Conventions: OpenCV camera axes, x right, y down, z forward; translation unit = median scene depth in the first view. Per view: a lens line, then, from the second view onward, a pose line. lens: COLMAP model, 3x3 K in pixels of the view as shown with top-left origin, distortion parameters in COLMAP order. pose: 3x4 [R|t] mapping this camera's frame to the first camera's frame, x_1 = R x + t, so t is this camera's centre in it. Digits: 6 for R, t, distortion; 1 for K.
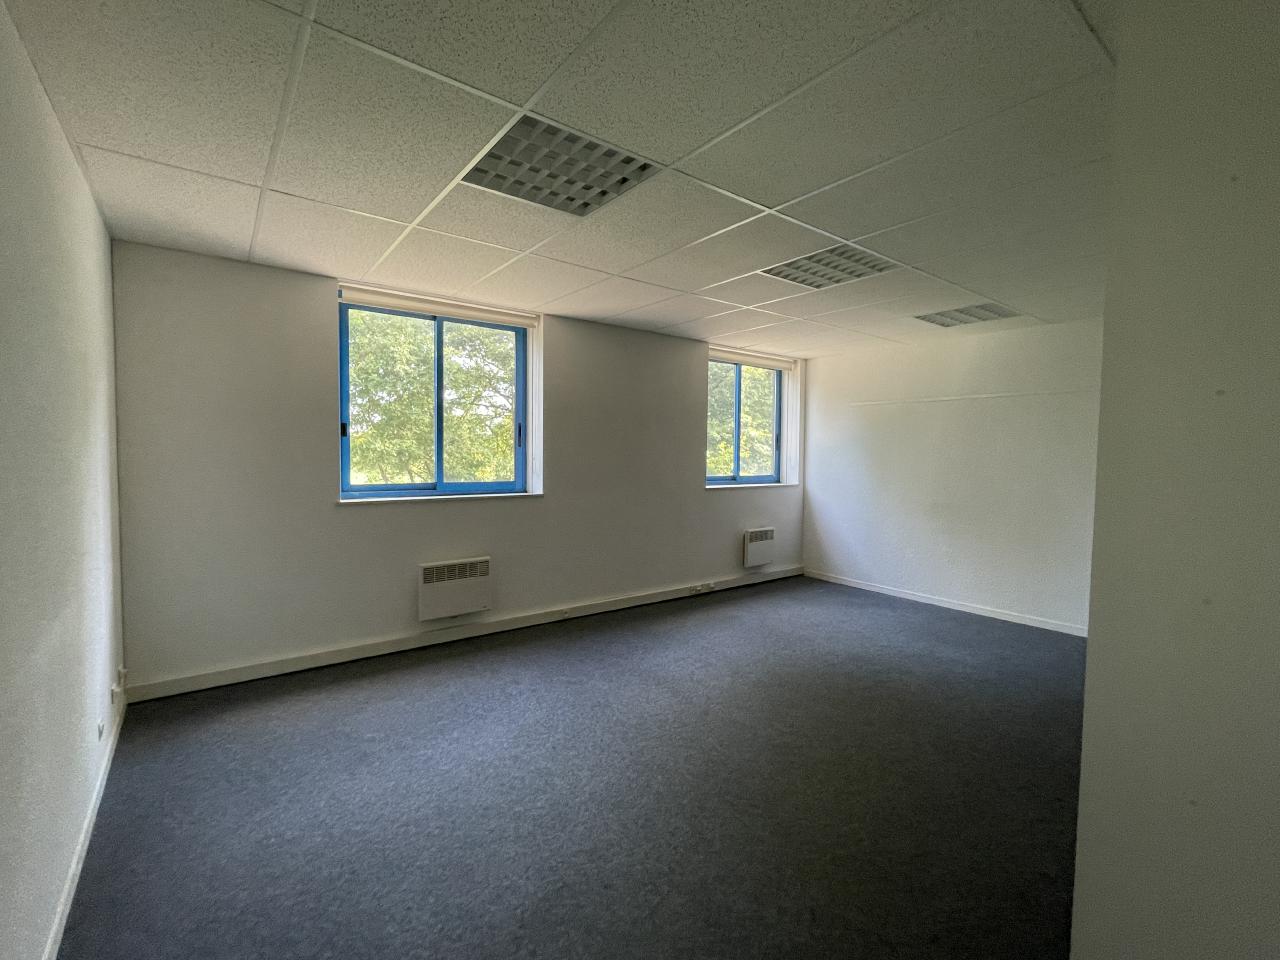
lens RADIAL K [[567.3, 0, 640.0], [0, 567.3, 480.0], [0, 0, 1]] dist [-0.000417, -0.000033]
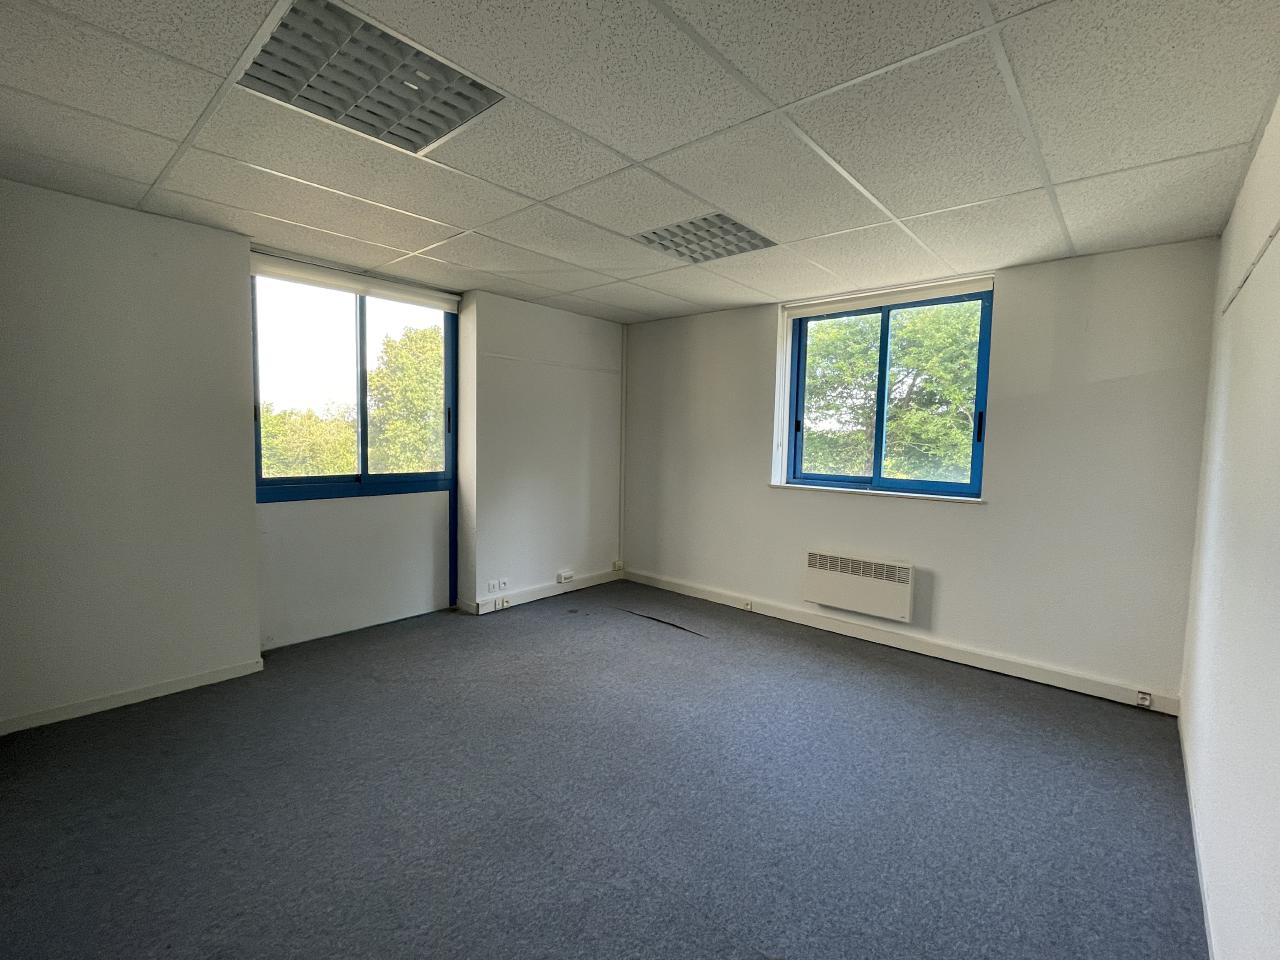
lens RADIAL K [[567.3, 0, 640.0], [0, 567.3, 480.0], [0, 0, 1]] dist [-0.000417, -0.000033]
pose [[0.192582, 0.063833, -0.979202, 0.574894], [-0.068761, 0.996307, 0.051424, -0.014061], [0.978869, 0.057428, 0.196260, 0.440199]]
